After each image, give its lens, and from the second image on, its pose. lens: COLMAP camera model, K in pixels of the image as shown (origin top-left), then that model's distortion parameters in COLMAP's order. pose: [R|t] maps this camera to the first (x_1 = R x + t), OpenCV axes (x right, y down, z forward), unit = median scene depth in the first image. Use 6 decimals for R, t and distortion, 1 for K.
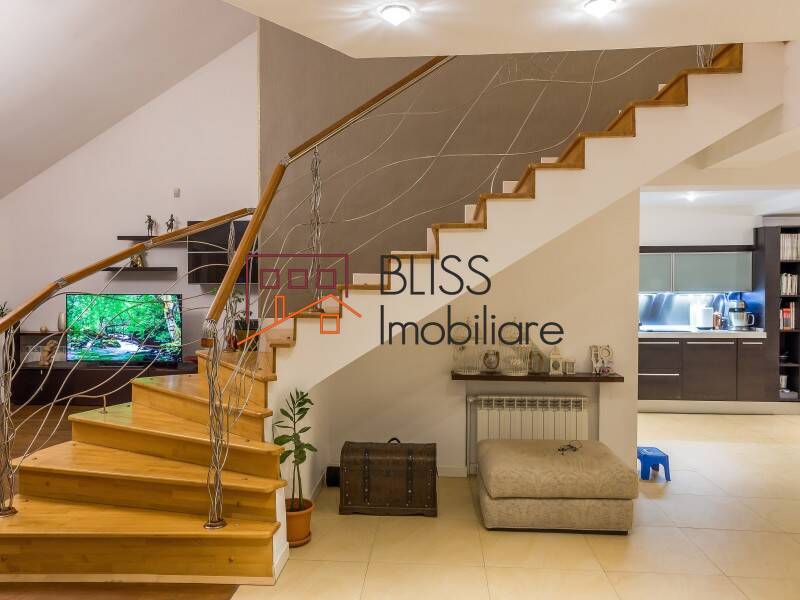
lens RADIAL K [[610.3, 0, 385.5], [0, 610.3, 304.0], [0, 0, 1]] dist [0.044056, -0.003067]
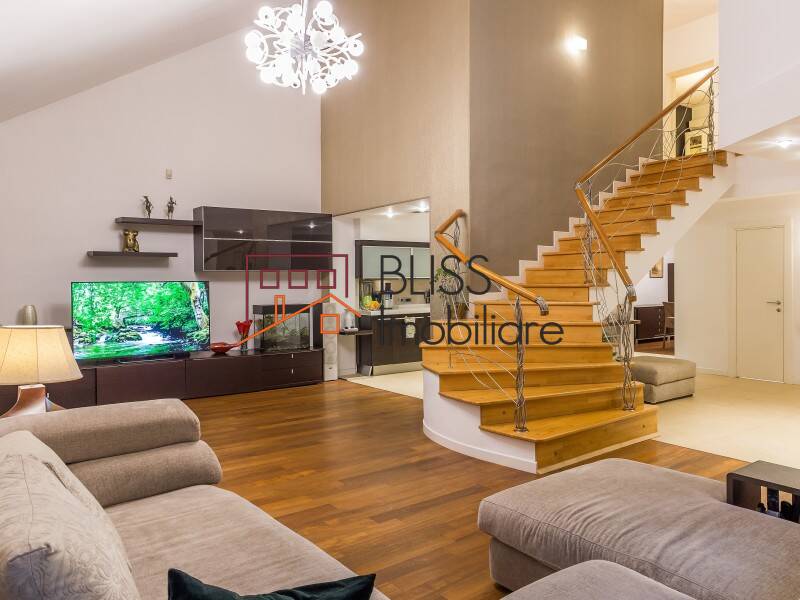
lens RADIAL K [[610.3, 0, 399.4], [0, 610.3, 292.6], [0, 0, 1]] dist [0.044056, -0.003067]
pose [[0.752618, -0.017385, 0.658228, -0.934616], [0.026901, 0.999629, -0.004356, 0.018538], [-0.657907, 0.020985, 0.752806, 0.080860]]
